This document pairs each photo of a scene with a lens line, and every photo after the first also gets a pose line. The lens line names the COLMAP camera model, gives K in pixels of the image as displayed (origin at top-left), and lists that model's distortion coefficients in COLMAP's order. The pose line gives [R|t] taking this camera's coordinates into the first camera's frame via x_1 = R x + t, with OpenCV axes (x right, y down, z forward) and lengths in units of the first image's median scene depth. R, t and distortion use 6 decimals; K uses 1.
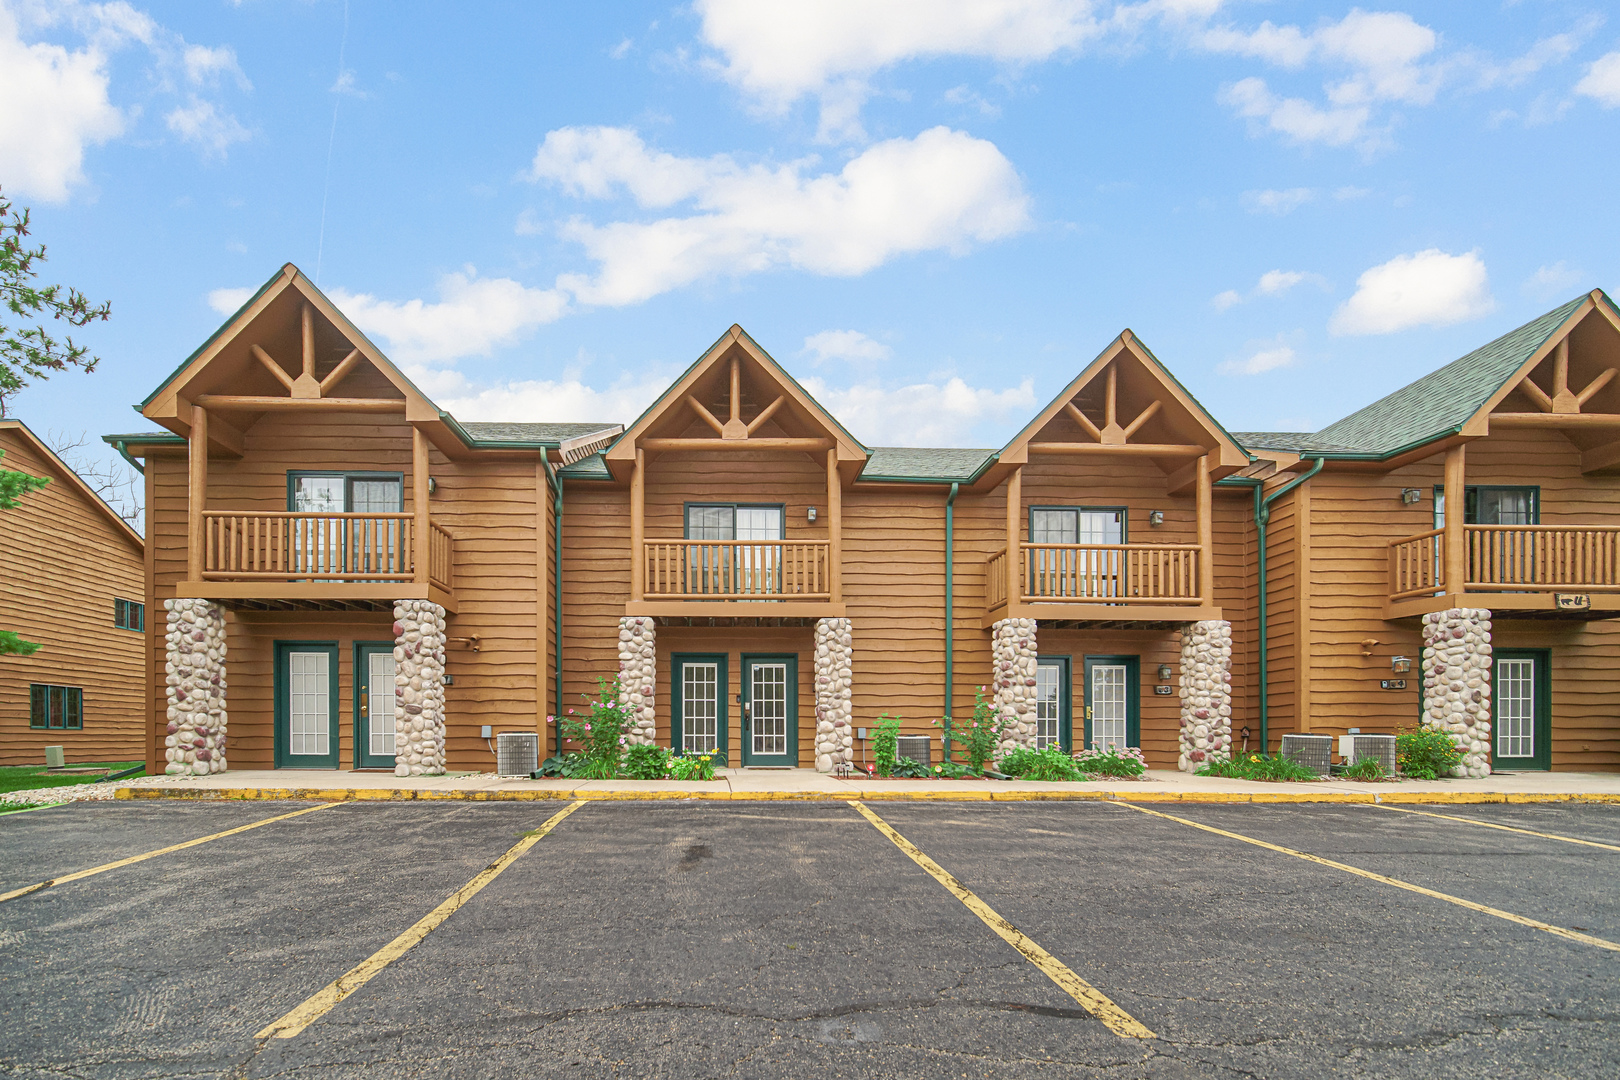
lens RADIAL K [[701.5, 0, 810.5], [0, 701.5, 547.7], [0, 0, 1]] dist [-0.000355, -0.000561]
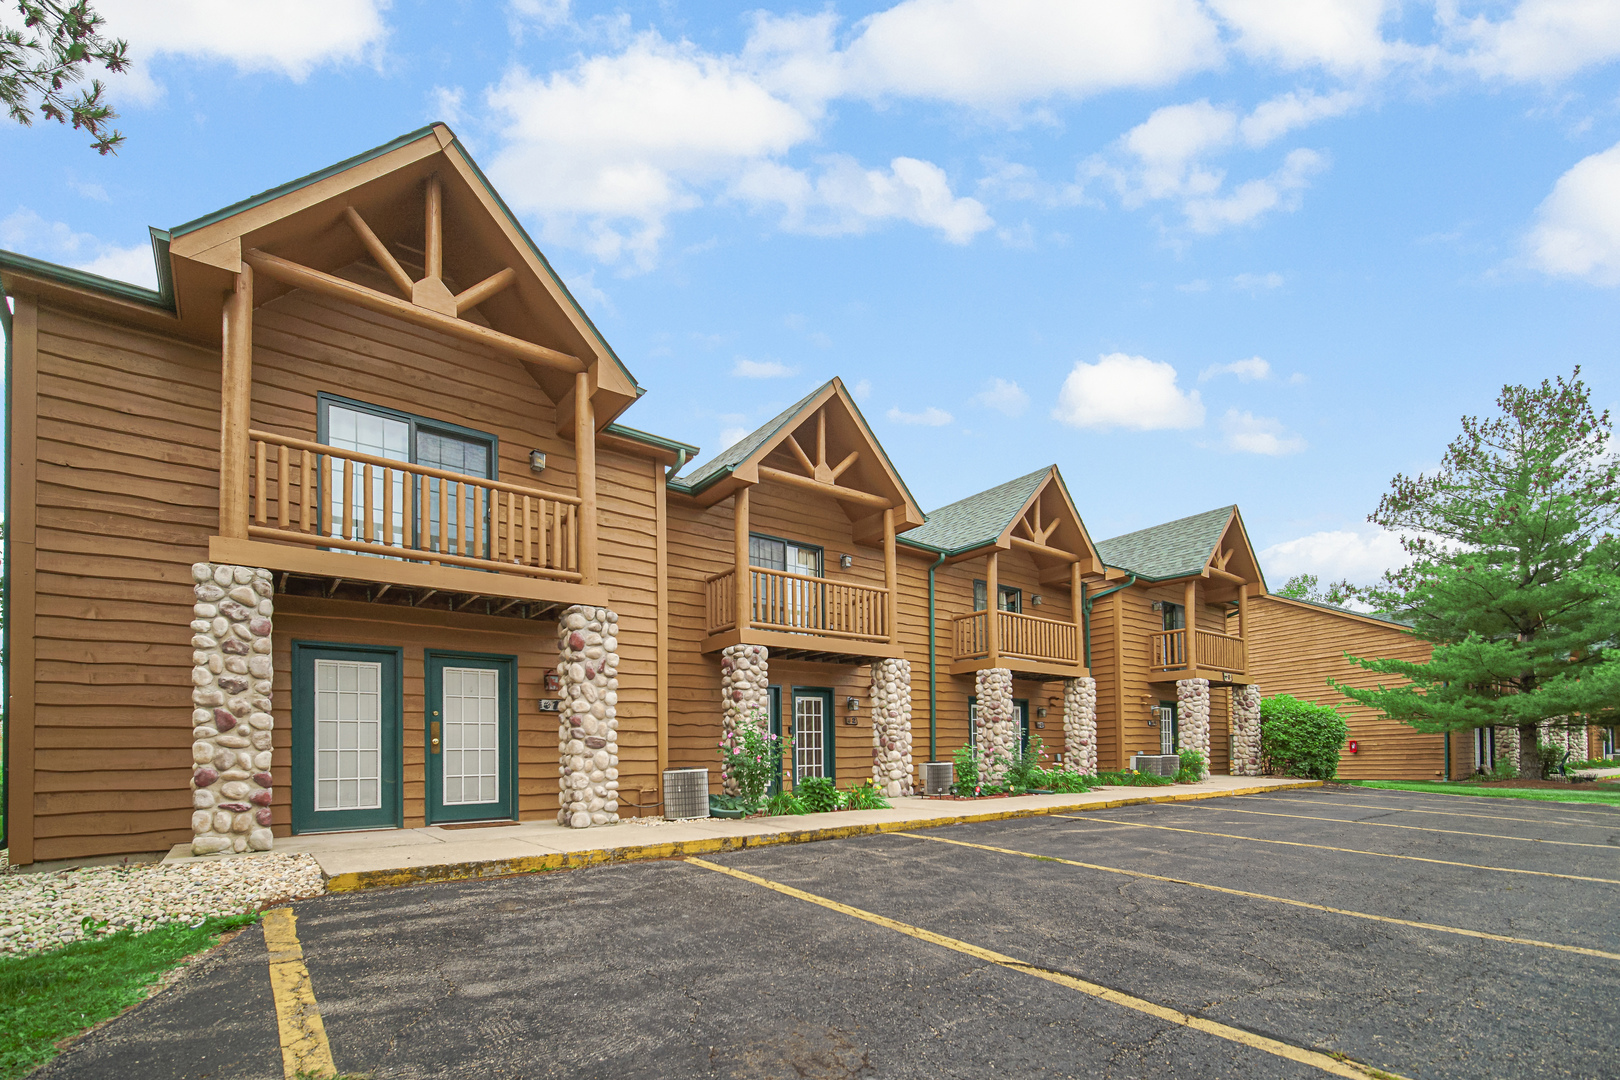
lens RADIAL K [[655.6, 0, 814.9], [0, 655.6, 568.5], [0, 0, 1]] dist [-0.001358, -0.000185]
pose [[0.817456, 0.141989, 0.558215, -0.731113], [-0.126718, 0.989728, -0.066182, 0.044998], [-0.561879, -0.016635, 0.827052, 0.213280]]
